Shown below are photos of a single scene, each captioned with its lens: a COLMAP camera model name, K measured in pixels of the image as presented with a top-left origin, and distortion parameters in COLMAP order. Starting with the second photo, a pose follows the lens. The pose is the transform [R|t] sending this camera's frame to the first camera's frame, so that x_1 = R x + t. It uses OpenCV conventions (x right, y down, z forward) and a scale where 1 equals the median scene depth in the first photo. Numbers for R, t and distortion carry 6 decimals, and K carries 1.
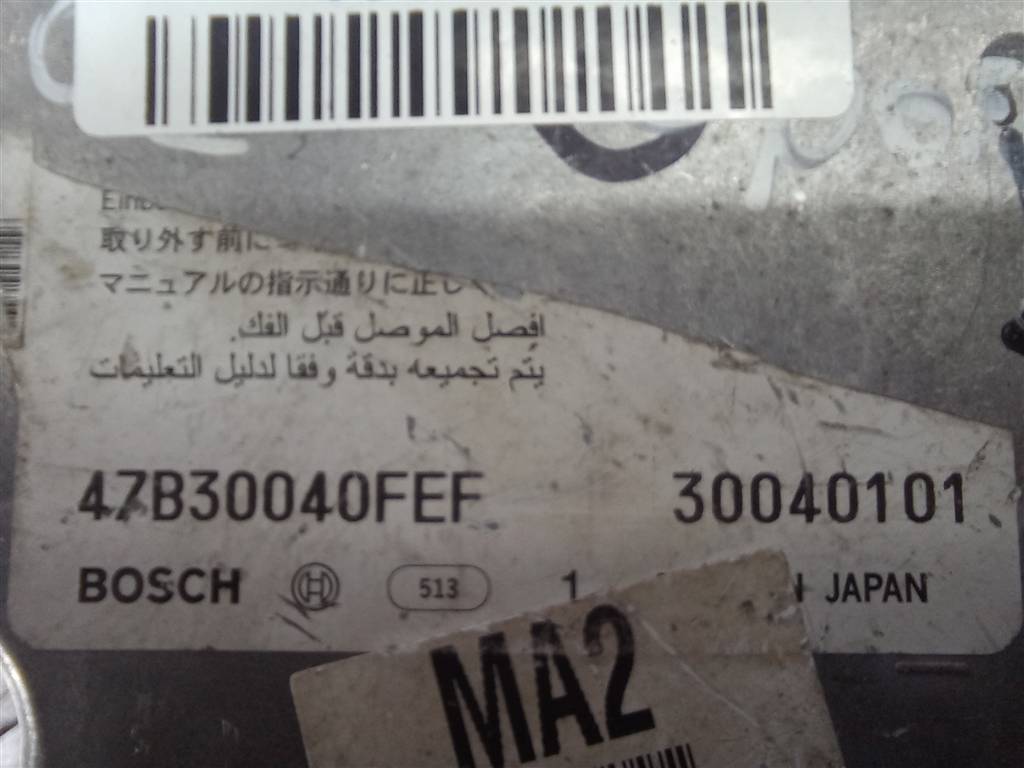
lens RADIAL K [[410.5, 0, 505.5], [0, 410.5, 378.4], [0, 0, 1]] dist [-0.020199, 0.006727]
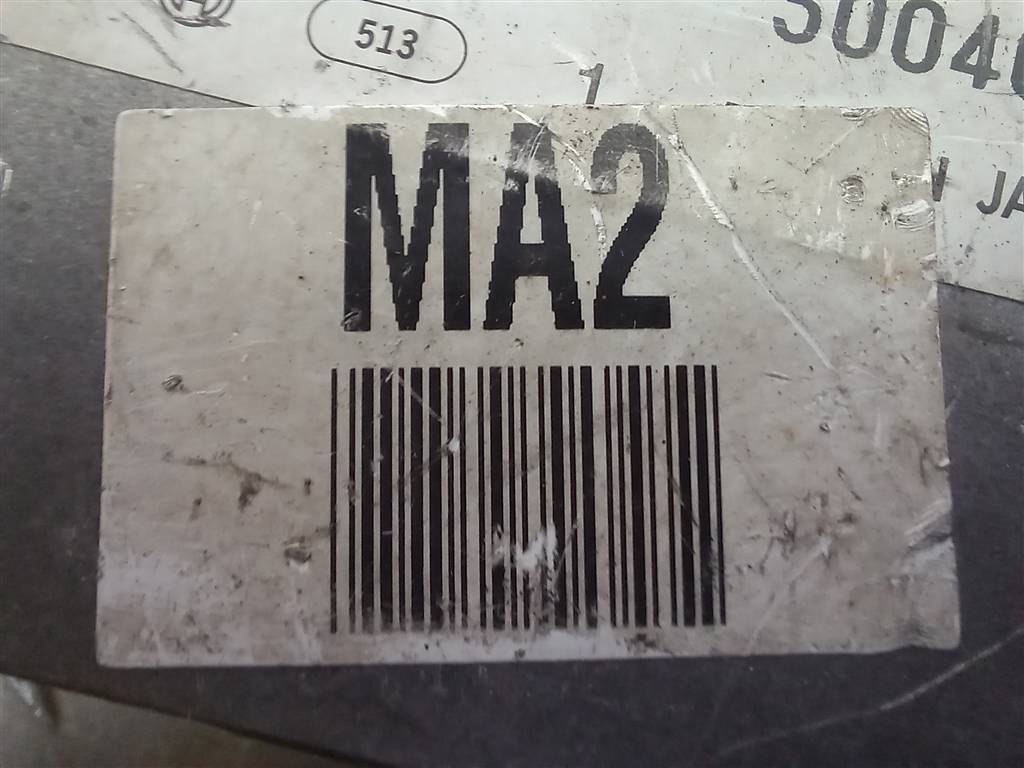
lens RADIAL K [[410.5, 0, 509.4], [0, 410.5, 388.8], [0, 0, 1]] dist [-0.020199, 0.006727]
pose [[0.969774, 0.243933, 0.005879, 0.149649], [-0.243926, 0.969792, -0.001912, 0.997717], [-0.006168, 0.000420, 0.999981, 0.373383]]
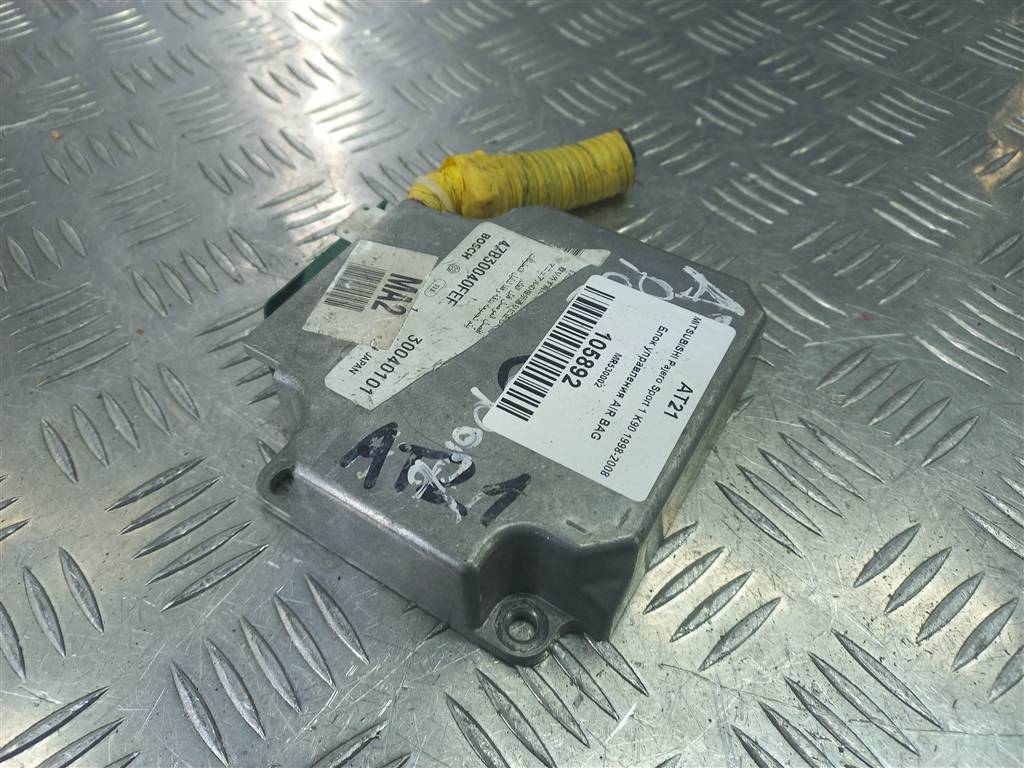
lens RADIAL K [[726.6, 0, 504.2], [0, 726.6, 380.9], [0, 0, 1]] dist [0.013714, 0.000567]
pose [[-0.530480, 0.664202, -0.526713, 3.623441], [-0.847006, -0.390223, 0.360981, -2.801104], [0.034229, 0.637622, 0.769588, -3.616625]]
